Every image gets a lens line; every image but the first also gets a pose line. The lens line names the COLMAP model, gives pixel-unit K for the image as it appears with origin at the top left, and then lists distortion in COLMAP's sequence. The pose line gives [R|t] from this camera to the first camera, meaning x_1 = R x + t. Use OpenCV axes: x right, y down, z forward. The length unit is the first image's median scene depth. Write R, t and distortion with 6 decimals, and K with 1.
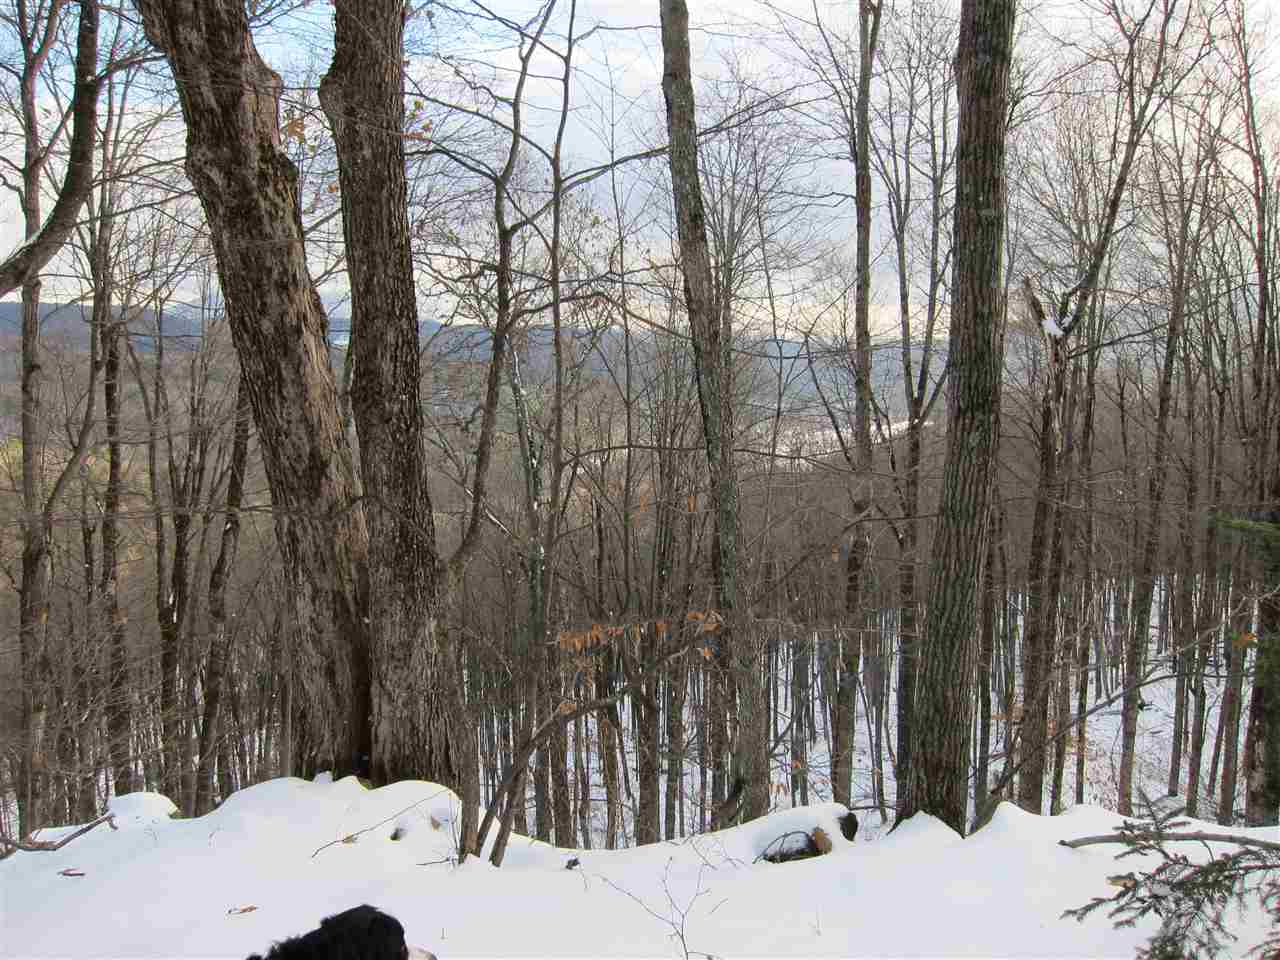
lens RADIAL K [[1075.7, 0, 640.0], [0, 1075.7, 480.0], [0, 0, 1]] dist [-0.055404, 0.000864]
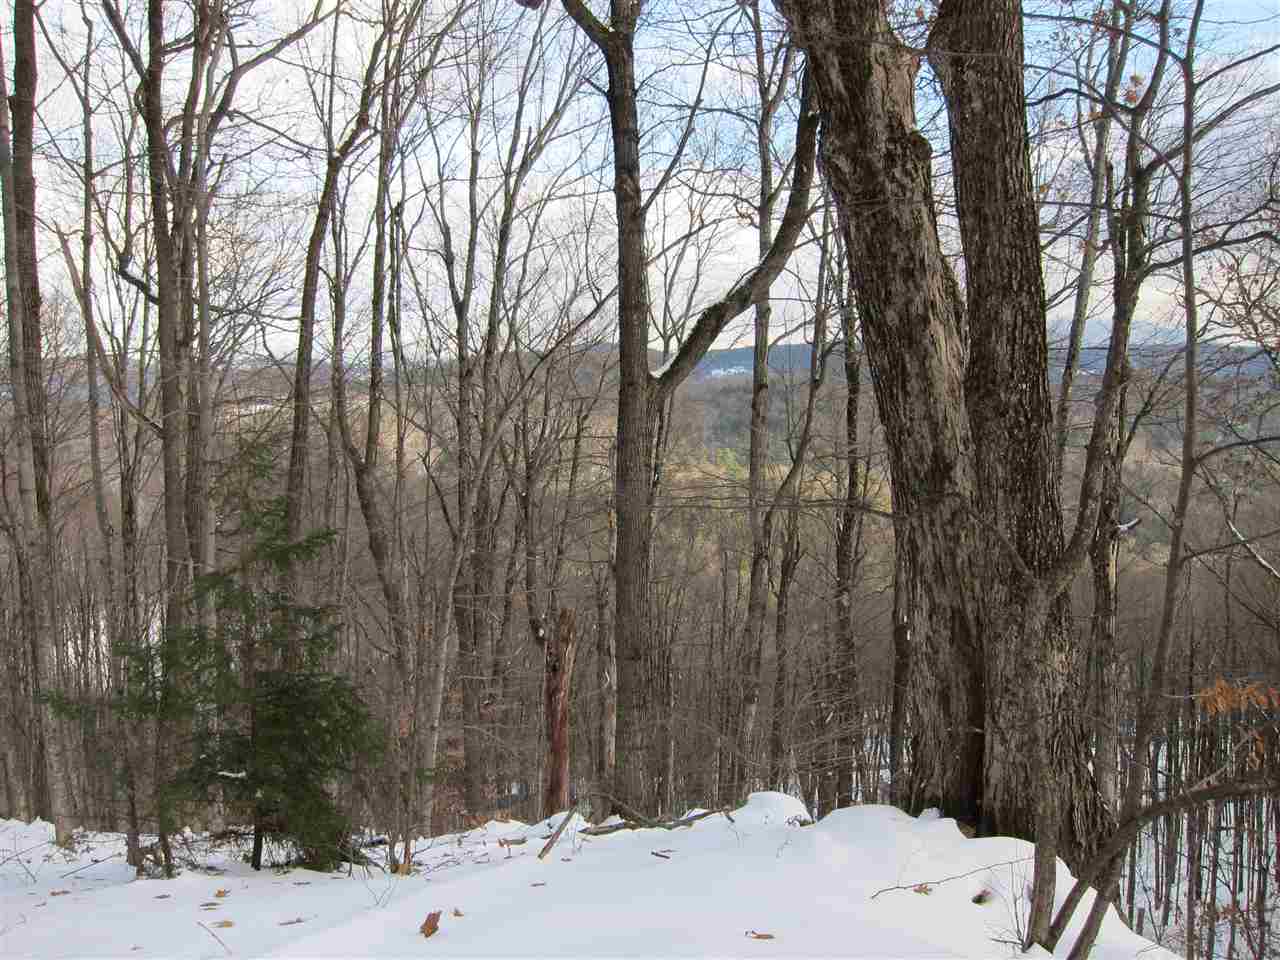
lens RADIAL K [[1075.7, 0, 640.0], [0, 1075.7, 480.0], [0, 0, 1]] dist [-0.055404, 0.000864]
pose [[0.770403, 0.026131, -0.637021, 0.081426], [-0.044512, 0.998926, -0.012855, 0.020414], [0.636001, 0.038259, 0.770739, 0.143206]]
